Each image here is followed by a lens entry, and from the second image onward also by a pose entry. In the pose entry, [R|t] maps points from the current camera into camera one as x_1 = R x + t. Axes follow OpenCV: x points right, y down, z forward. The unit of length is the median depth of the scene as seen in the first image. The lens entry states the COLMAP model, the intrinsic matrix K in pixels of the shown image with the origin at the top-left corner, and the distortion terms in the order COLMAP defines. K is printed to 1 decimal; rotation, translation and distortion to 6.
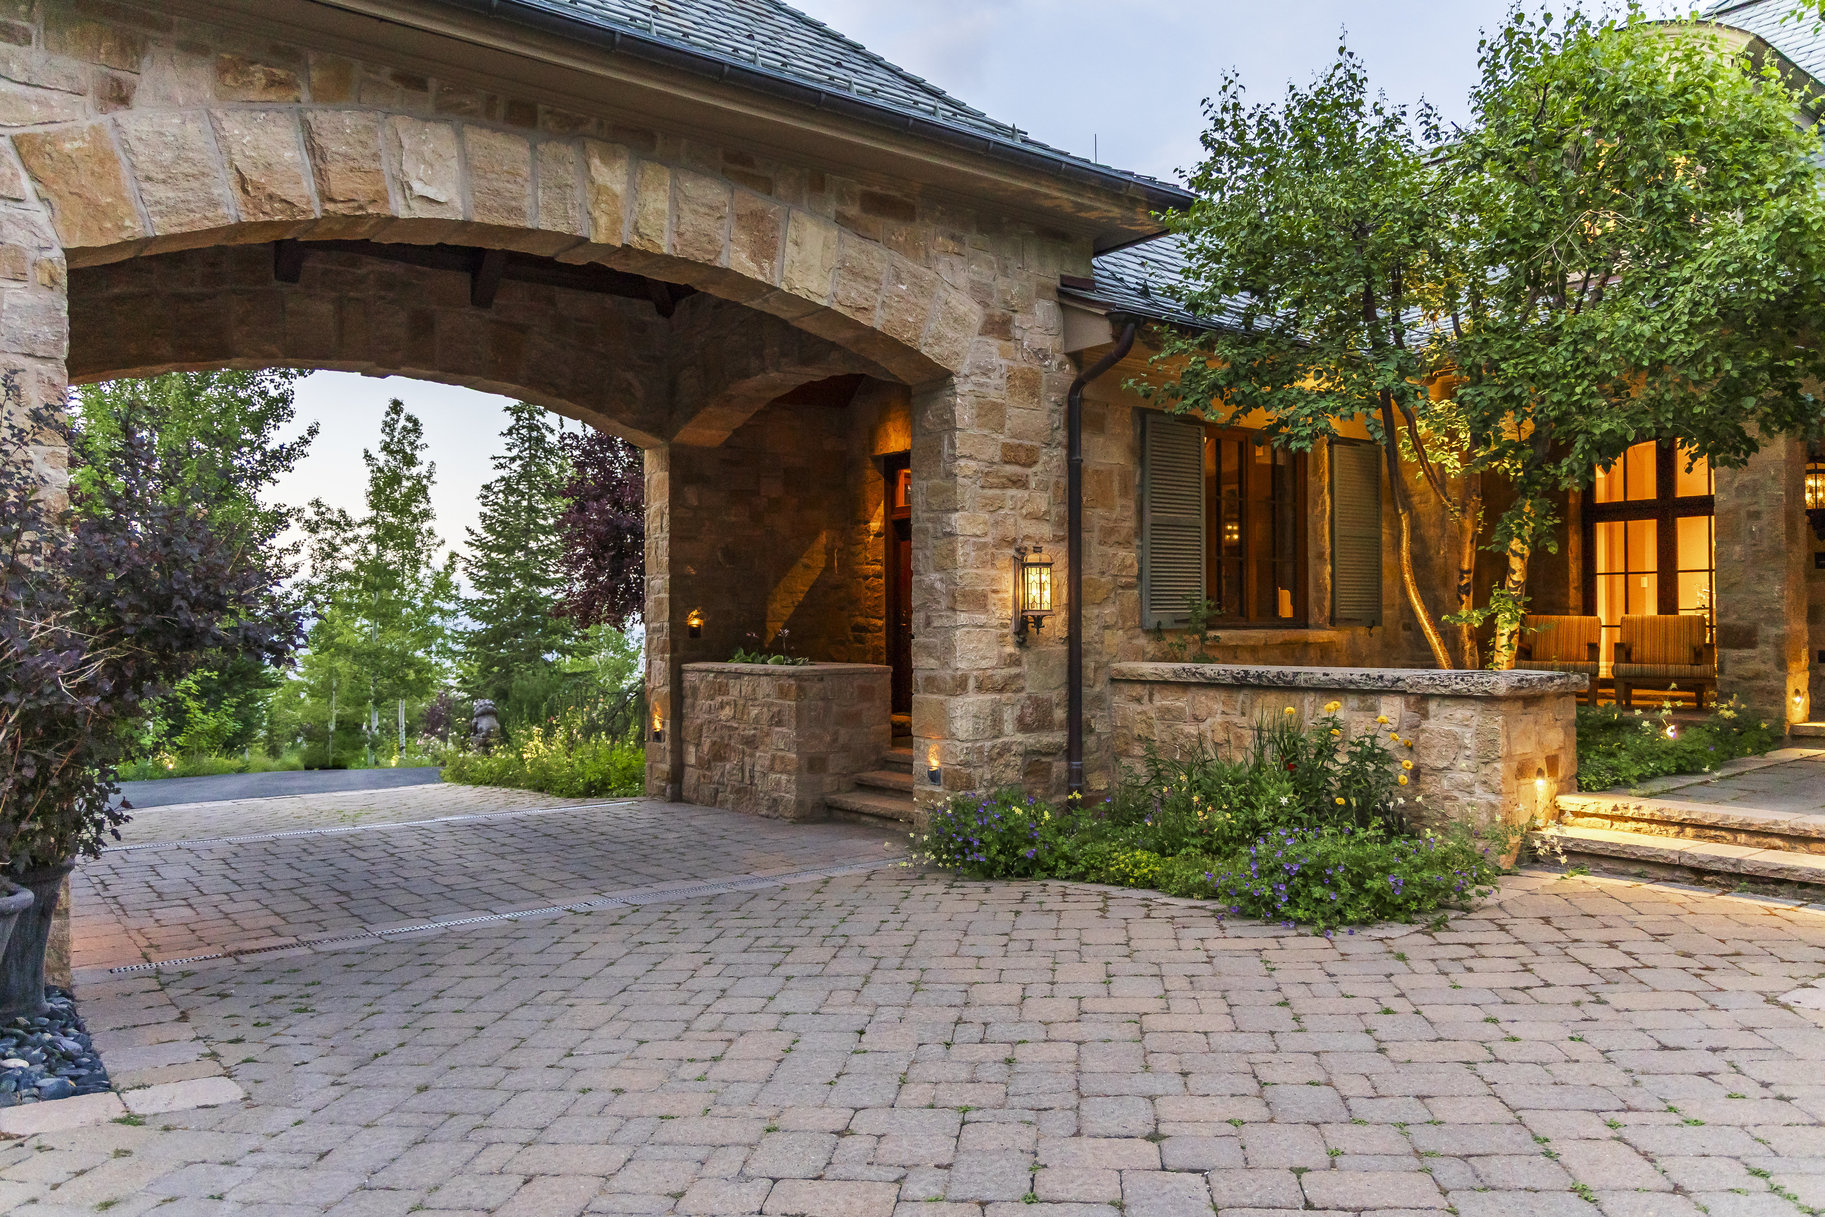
lens RADIAL K [[1315.8, 0, 912.5], [0, 1315.8, 608.5], [0, 0, 1]] dist [0.001857, 0.001318]
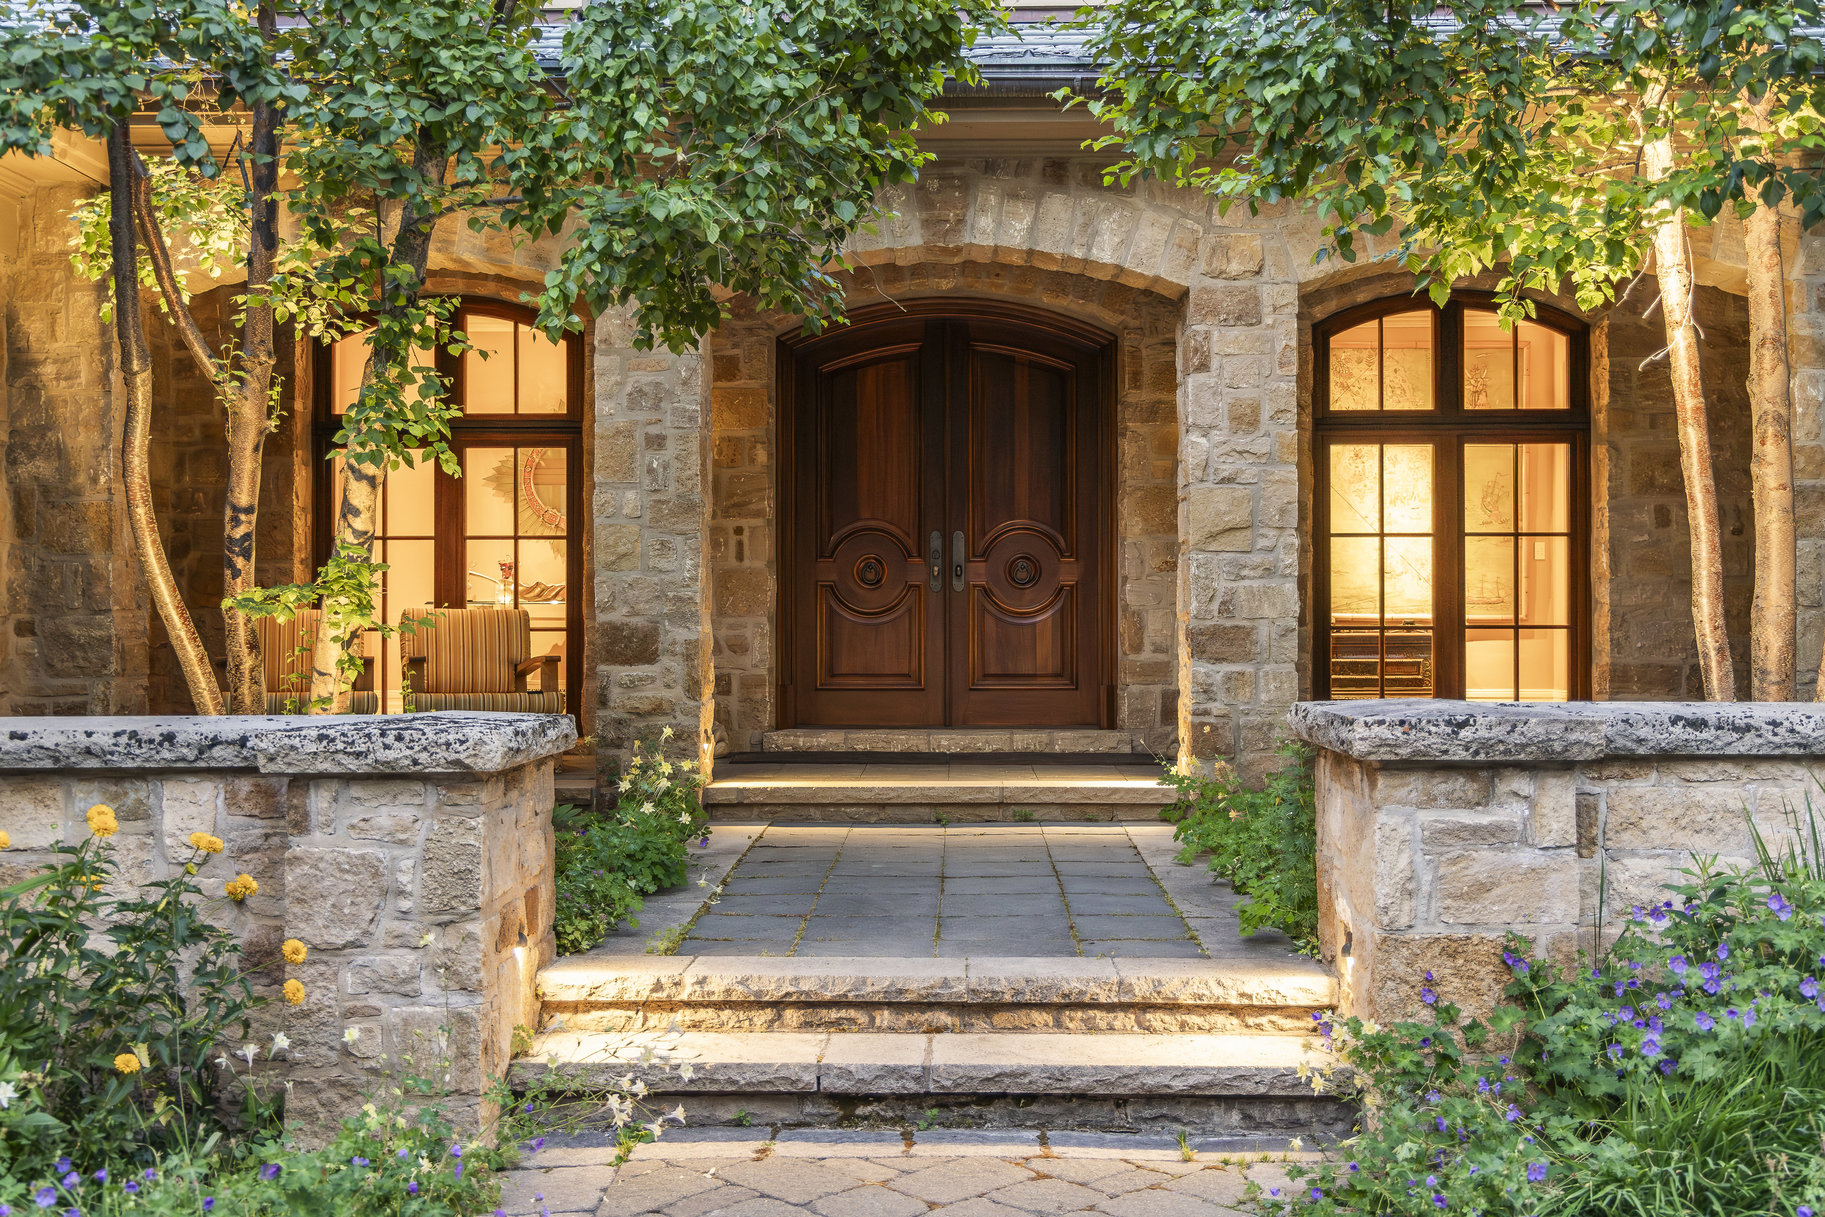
lens RADIAL K [[1984.0, 0, 912.5], [0, 1984.0, 608.5], [0, 0, 1]] dist [0.000447, -0.005762]
pose [[0.629790, 0.012251, 0.776669, 0.012829], [-0.010380, 0.999919, -0.007355, 0.012760], [-0.776696, -0.003430, 0.629867, 0.405550]]
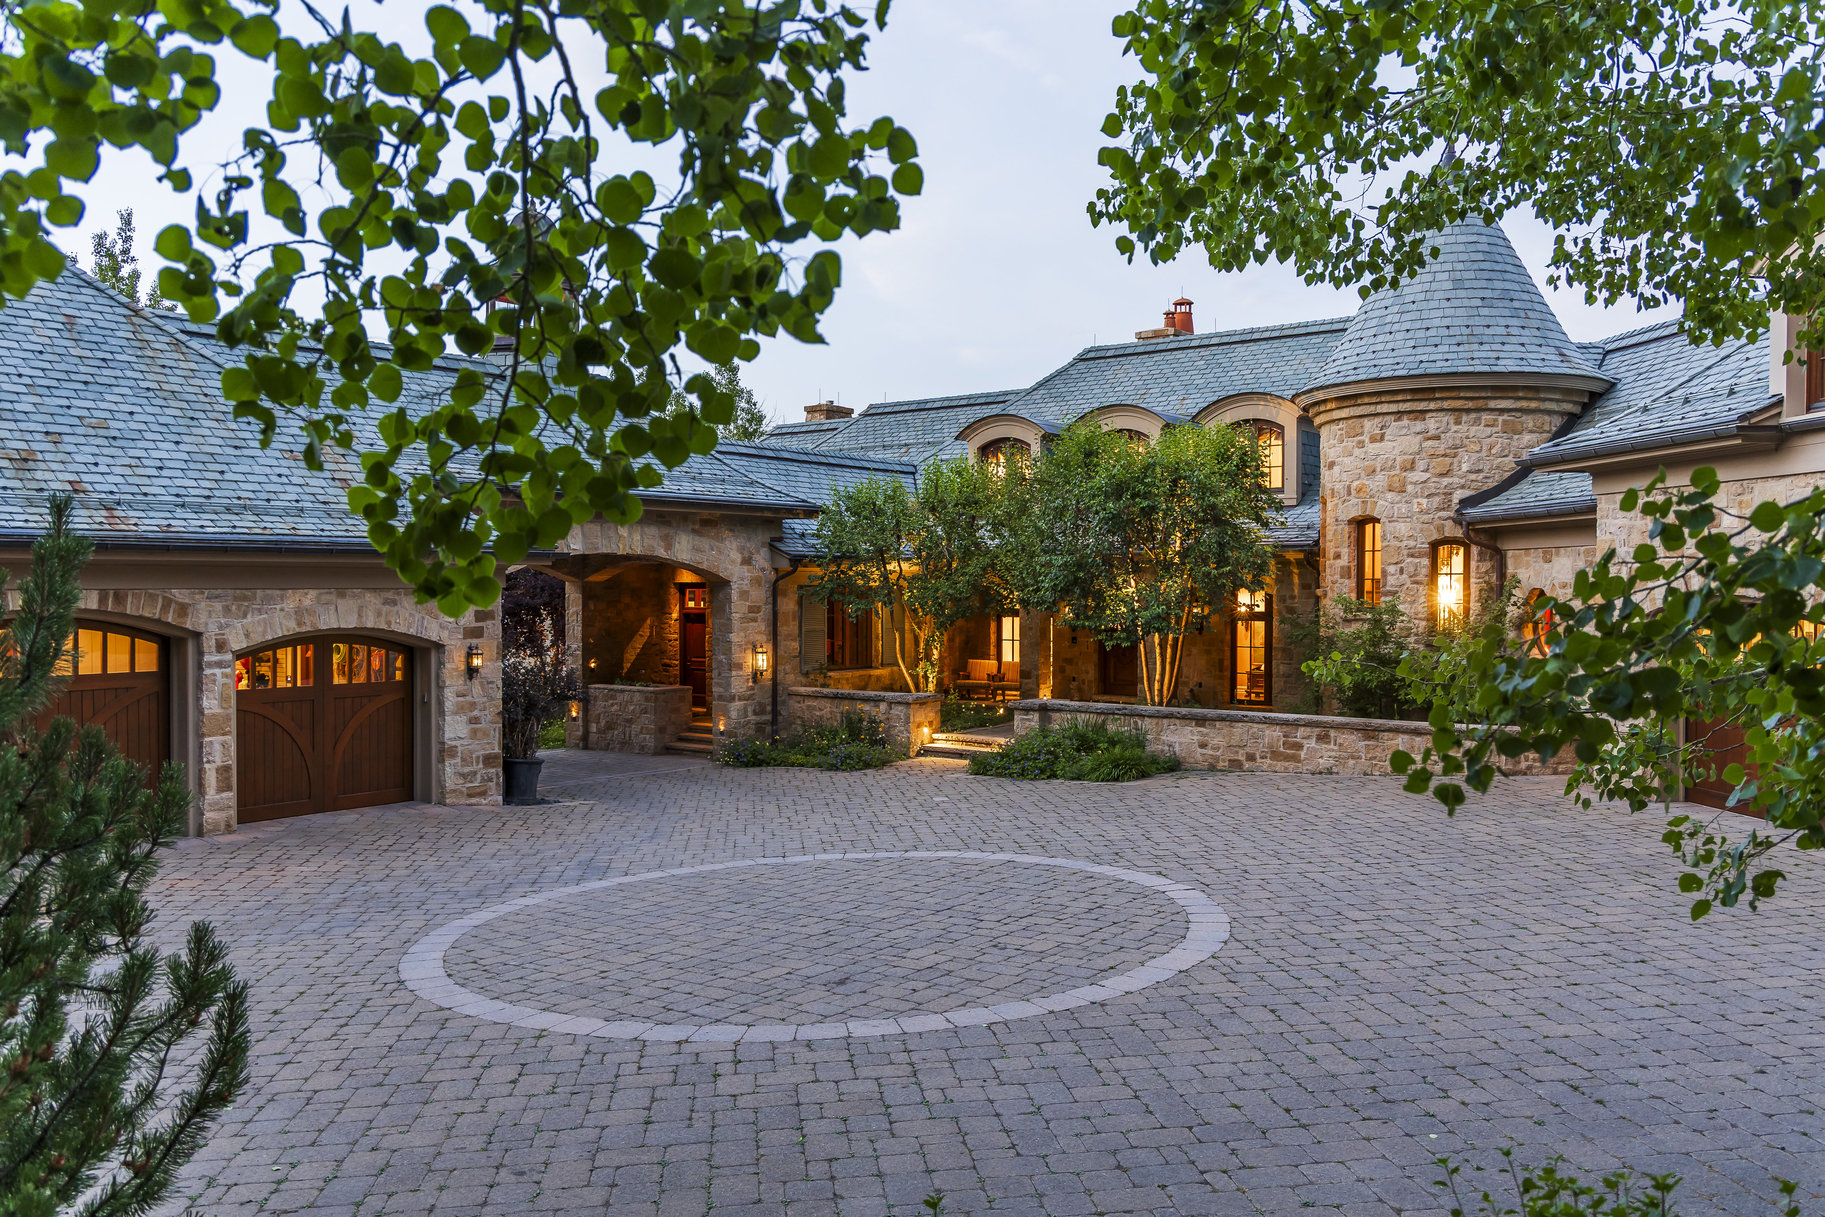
lens RADIAL K [[1414.1, 0, 912.5], [0, 1414.1, 608.5], [0, 0, 1]] dist [-0.003124, 0.001437]
pose [[0.970368, 0.001350, 0.241629, -0.331068], [-0.007771, 0.999641, 0.025625, -0.218842], [-0.241508, -0.026744, 0.970030, -2.035336]]
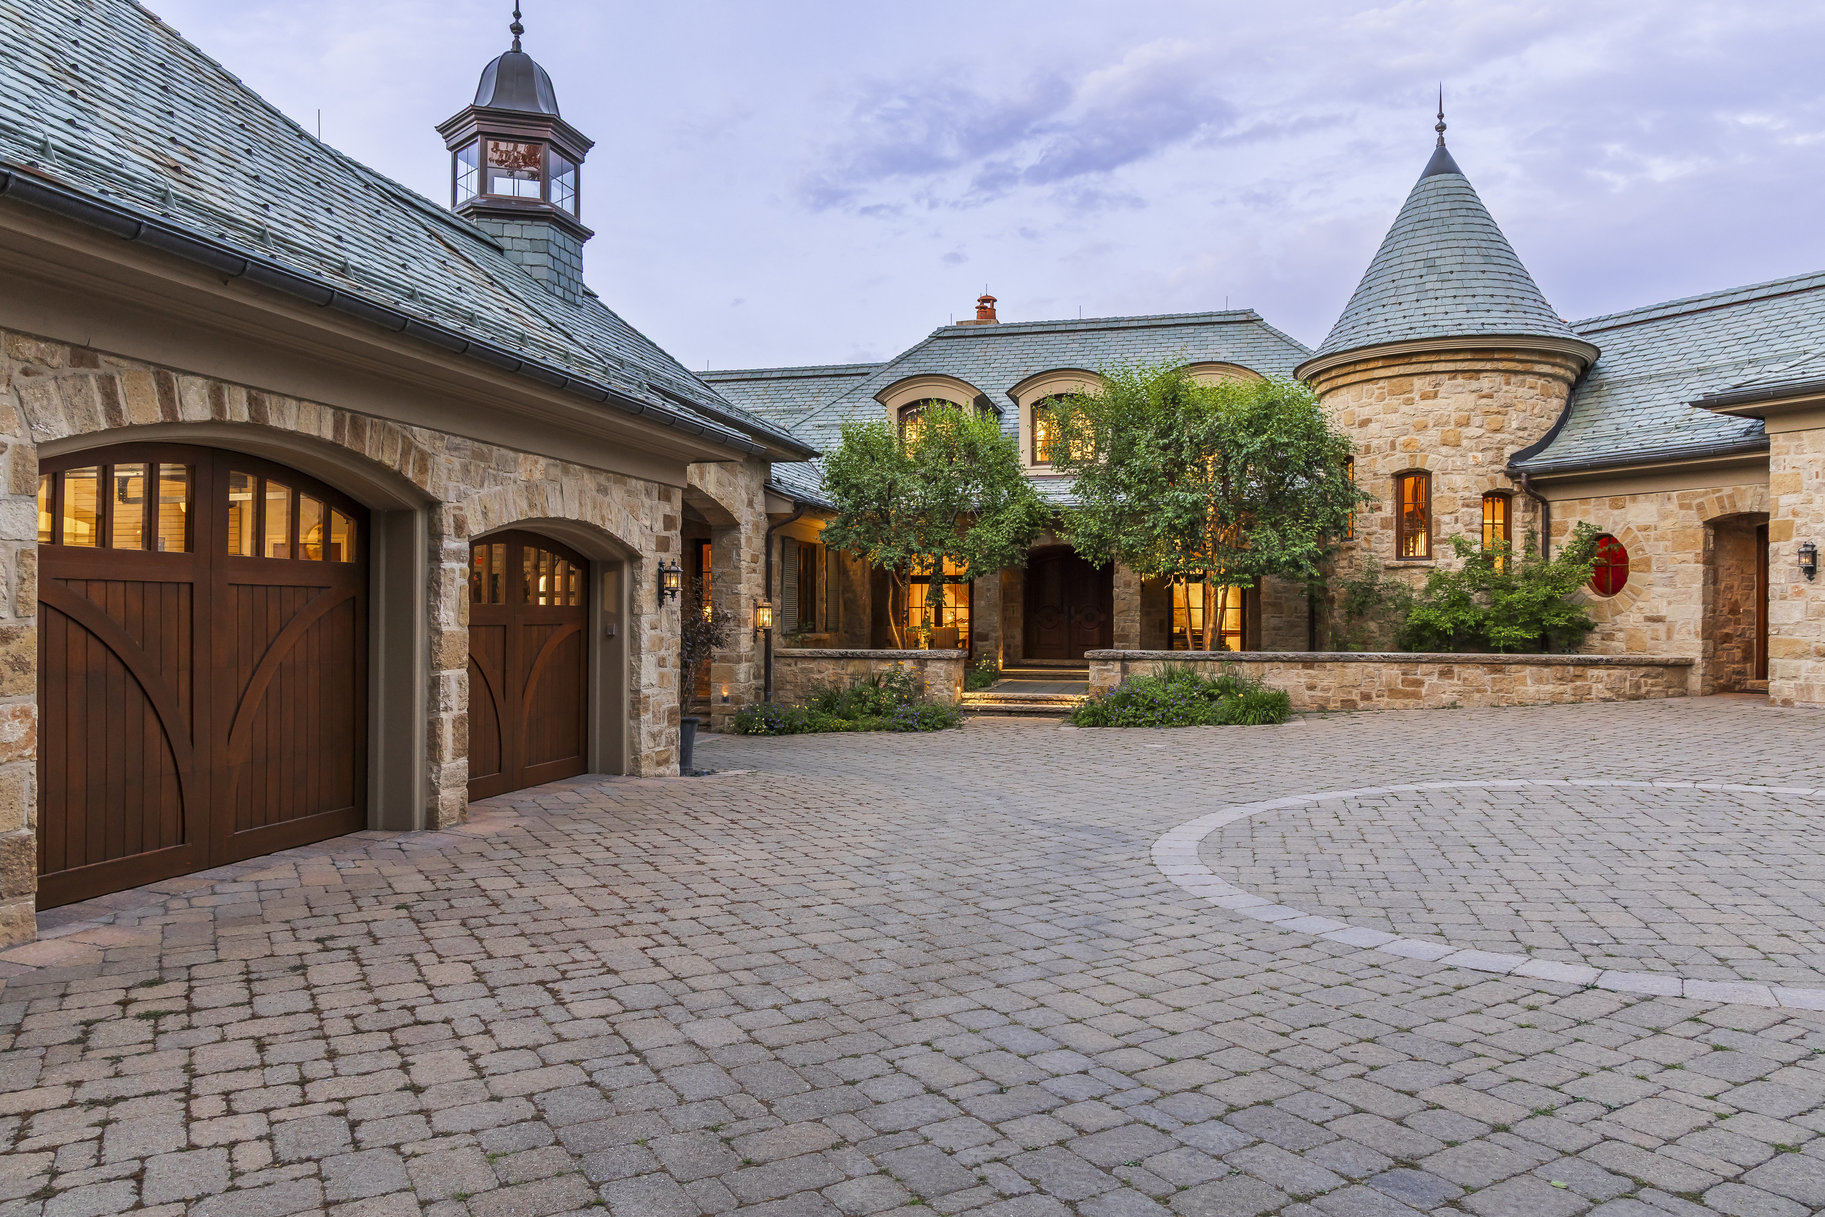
lens RADIAL K [[1232.2, 0, 912.5], [0, 1232.2, 608.5], [0, 0, 1]] dist [0.014427, -0.000197]
pose [[0.787240, 0.011712, 0.616535, -1.164575], [-0.014801, 0.999890, -0.000095, -0.038200], [-0.616469, -0.009051, 0.787328, -0.978335]]
